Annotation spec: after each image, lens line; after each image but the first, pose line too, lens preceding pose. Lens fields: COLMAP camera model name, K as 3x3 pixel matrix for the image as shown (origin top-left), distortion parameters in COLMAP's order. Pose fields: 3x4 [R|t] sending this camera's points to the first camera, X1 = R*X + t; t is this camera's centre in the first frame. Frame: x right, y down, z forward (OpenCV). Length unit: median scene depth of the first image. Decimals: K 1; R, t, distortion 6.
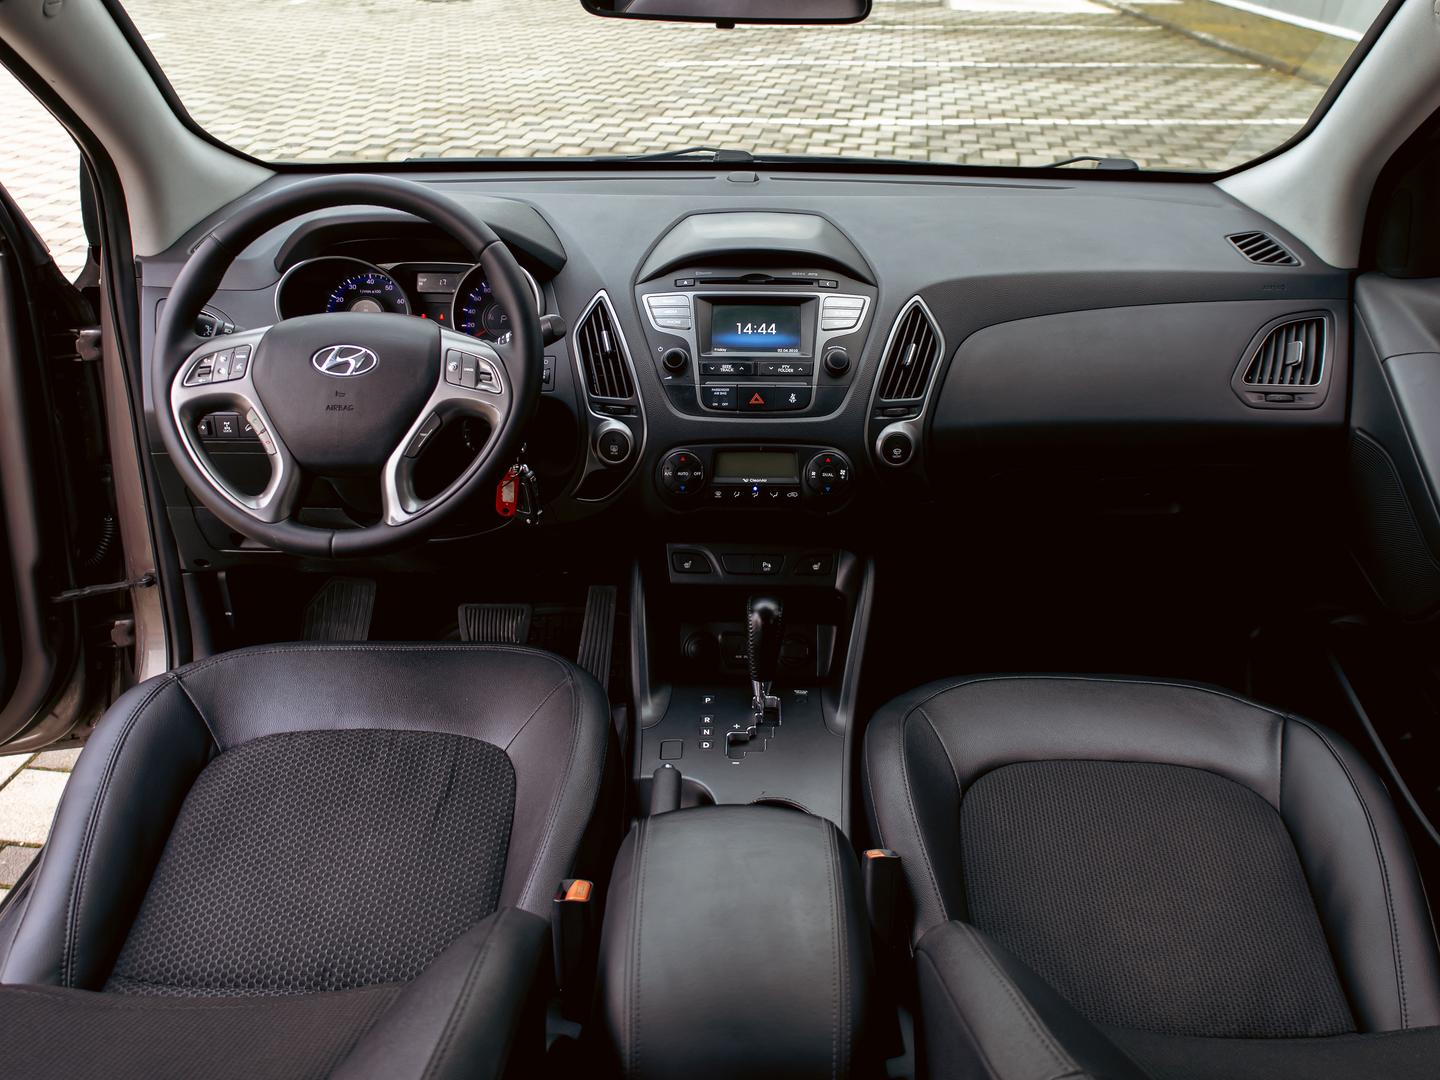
lens RADIAL K [[1259.4, 0, 697.5], [0, 1259.4, 577.7], [0, 0, 1]] dist [0.007796, -0.000237]
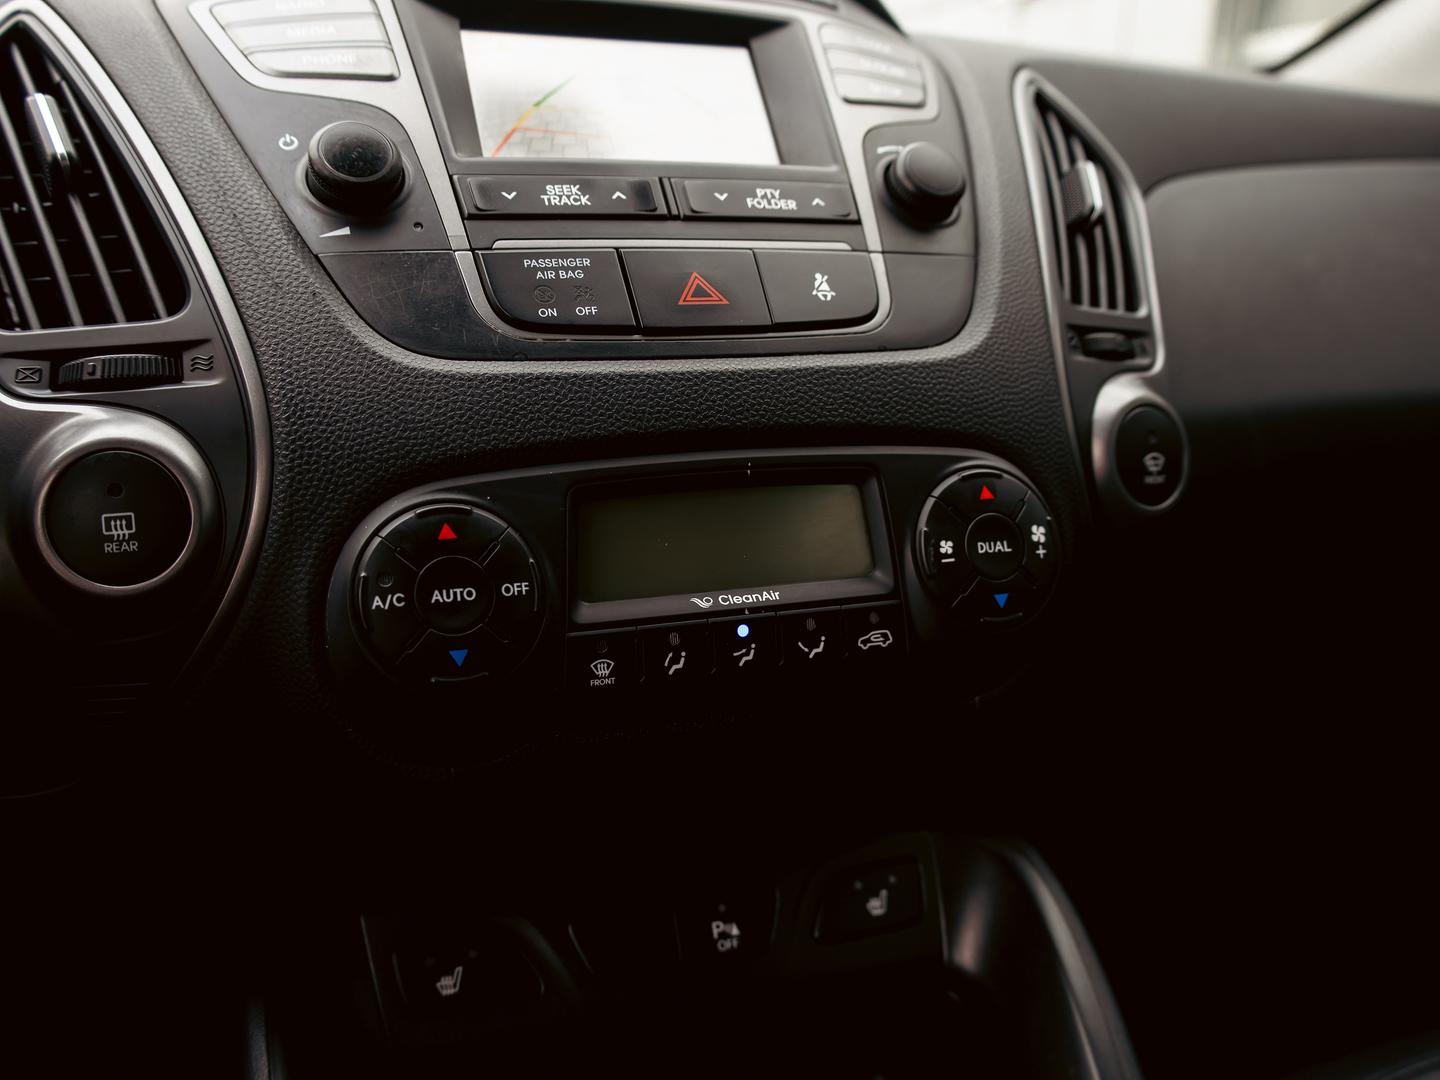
lens RADIAL K [[1259.4, 0, 697.5], [0, 1259.4, 577.7], [0, 0, 1]] dist [0.007796, -0.000237]
pose [[0.933577, -0.091748, 0.346433, -0.048638], [0.176275, 0.959212, -0.220996, -0.026955], [-0.312026, 0.267385, 0.911672, 0.769671]]
